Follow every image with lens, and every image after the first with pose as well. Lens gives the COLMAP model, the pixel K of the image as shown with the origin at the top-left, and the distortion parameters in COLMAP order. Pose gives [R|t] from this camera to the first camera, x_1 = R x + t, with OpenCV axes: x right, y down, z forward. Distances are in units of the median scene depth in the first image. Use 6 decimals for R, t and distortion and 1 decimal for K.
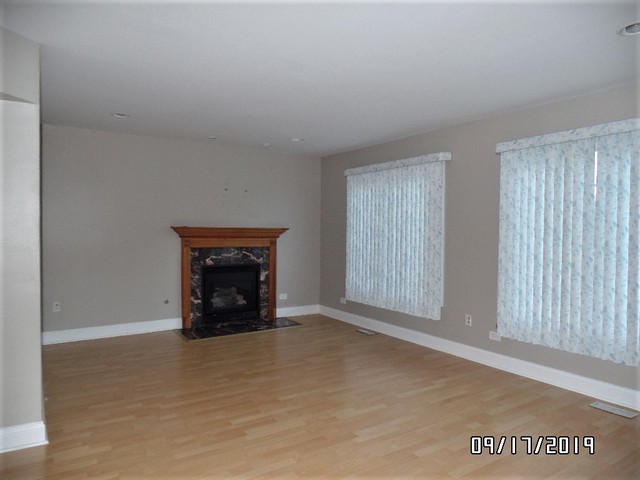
lens RADIAL K [[432.9, 0, 320.0], [0, 432.9, 240.0], [0, 0, 1]] dist [-0.003623, -0.000313]
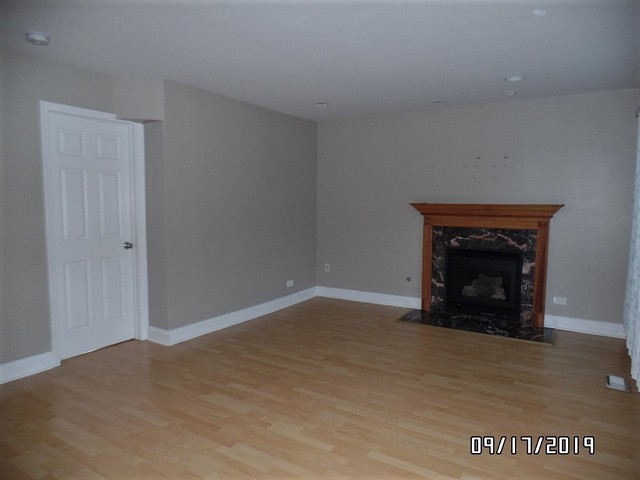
lens RADIAL K [[432.9, 0, 320.0], [0, 432.9, 240.0], [0, 0, 1]] dist [-0.003623, -0.000313]
pose [[0.429375, 0.069974, -0.900411, 0.426173], [-0.026293, 0.997540, 0.064984, -0.005850], [0.902743, -0.004228, 0.430159, 0.376191]]
